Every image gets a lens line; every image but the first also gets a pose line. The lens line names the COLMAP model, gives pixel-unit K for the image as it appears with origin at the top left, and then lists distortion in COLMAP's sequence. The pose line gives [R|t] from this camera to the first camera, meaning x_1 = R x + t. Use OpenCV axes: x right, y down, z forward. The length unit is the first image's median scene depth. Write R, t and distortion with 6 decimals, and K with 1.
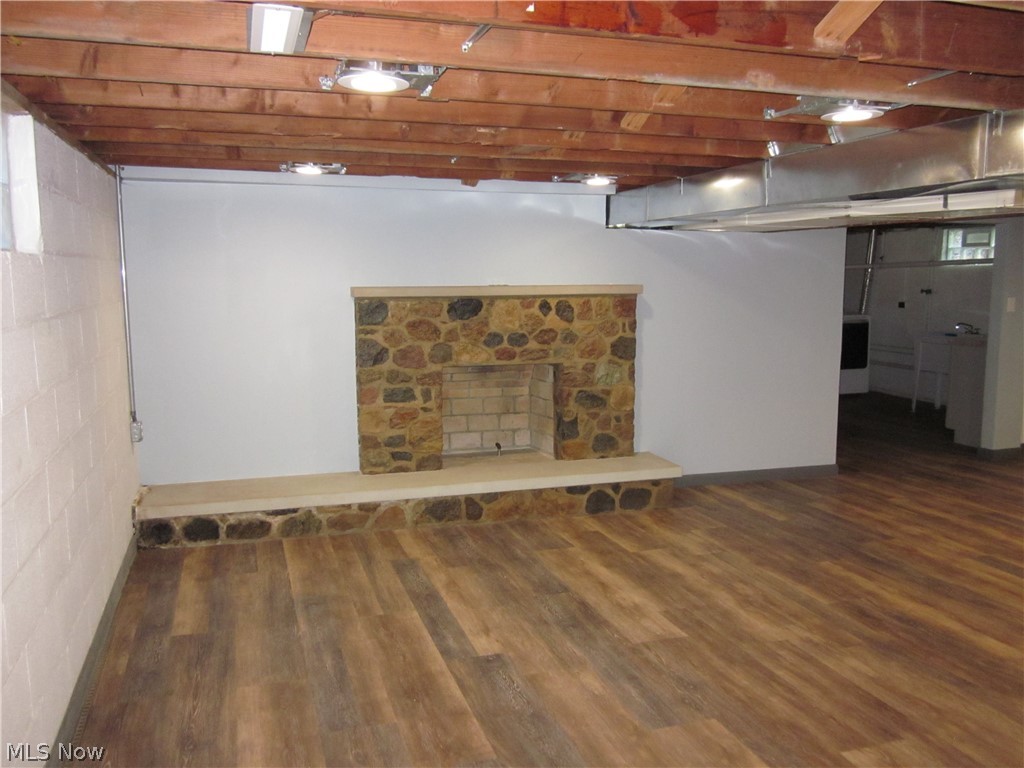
lens RADIAL K [[855.4, 0, 512.9], [0, 855.4, 385.9], [0, 0, 1]] dist [-0.028533, 0.003343]
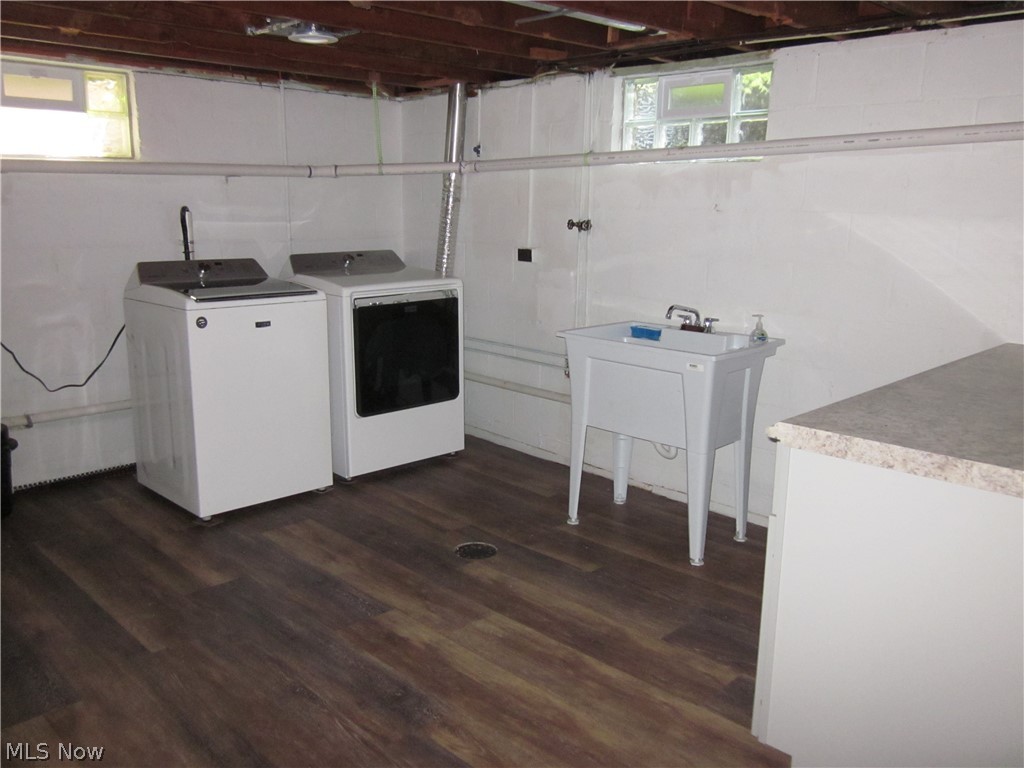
lens RADIAL K [[855.4, 0, 511.8], [0, 855.4, 383.7], [0, 0, 1]] dist [-0.028533, 0.003343]
pose [[0.892080, -0.087953, 0.443235, 0.243244], [0.048408, 0.993831, 0.099780, -0.072355], [-0.449277, -0.067556, 0.890835, 0.591384]]
